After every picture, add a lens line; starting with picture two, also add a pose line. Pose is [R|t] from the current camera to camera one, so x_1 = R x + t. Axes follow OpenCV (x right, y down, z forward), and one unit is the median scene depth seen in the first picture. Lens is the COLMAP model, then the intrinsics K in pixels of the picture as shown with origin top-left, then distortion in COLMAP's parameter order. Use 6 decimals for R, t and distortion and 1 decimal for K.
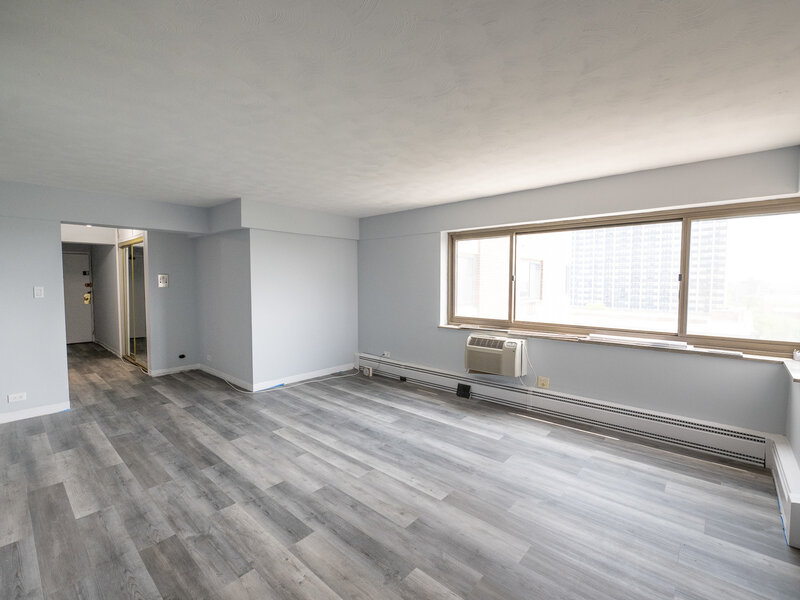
lens RADIAL K [[365.0, 0, 406.2], [0, 365.0, 302.2], [0, 0, 1]] dist [-0.000929, -0.001840]
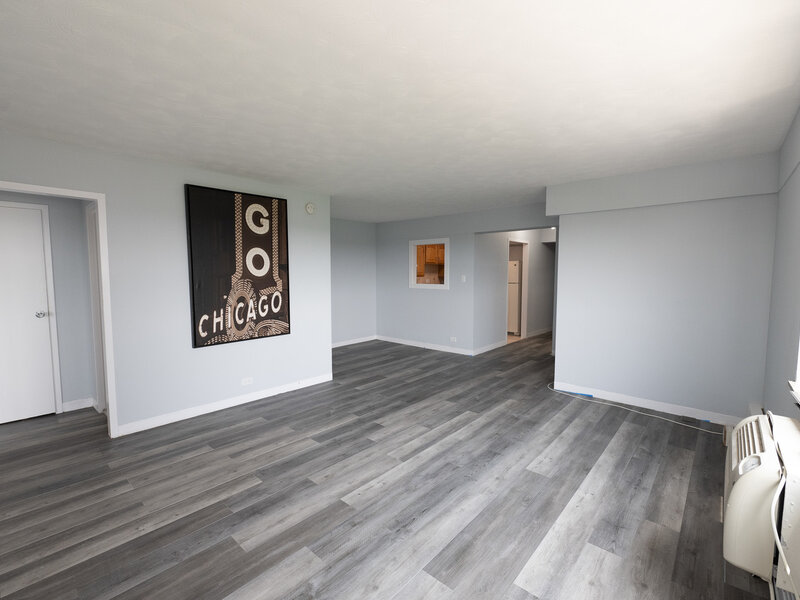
lens RADIAL K [[365.0, 0, 388.0], [0, 365.0, 297.3], [0, 0, 1]] dist [-0.000929, -0.001840]
pose [[-0.027563, 0.067255, -0.997355, 0.721648], [-0.061162, 0.995751, 0.068838, -0.041766], [0.997747, 0.062898, -0.023332, 0.795776]]
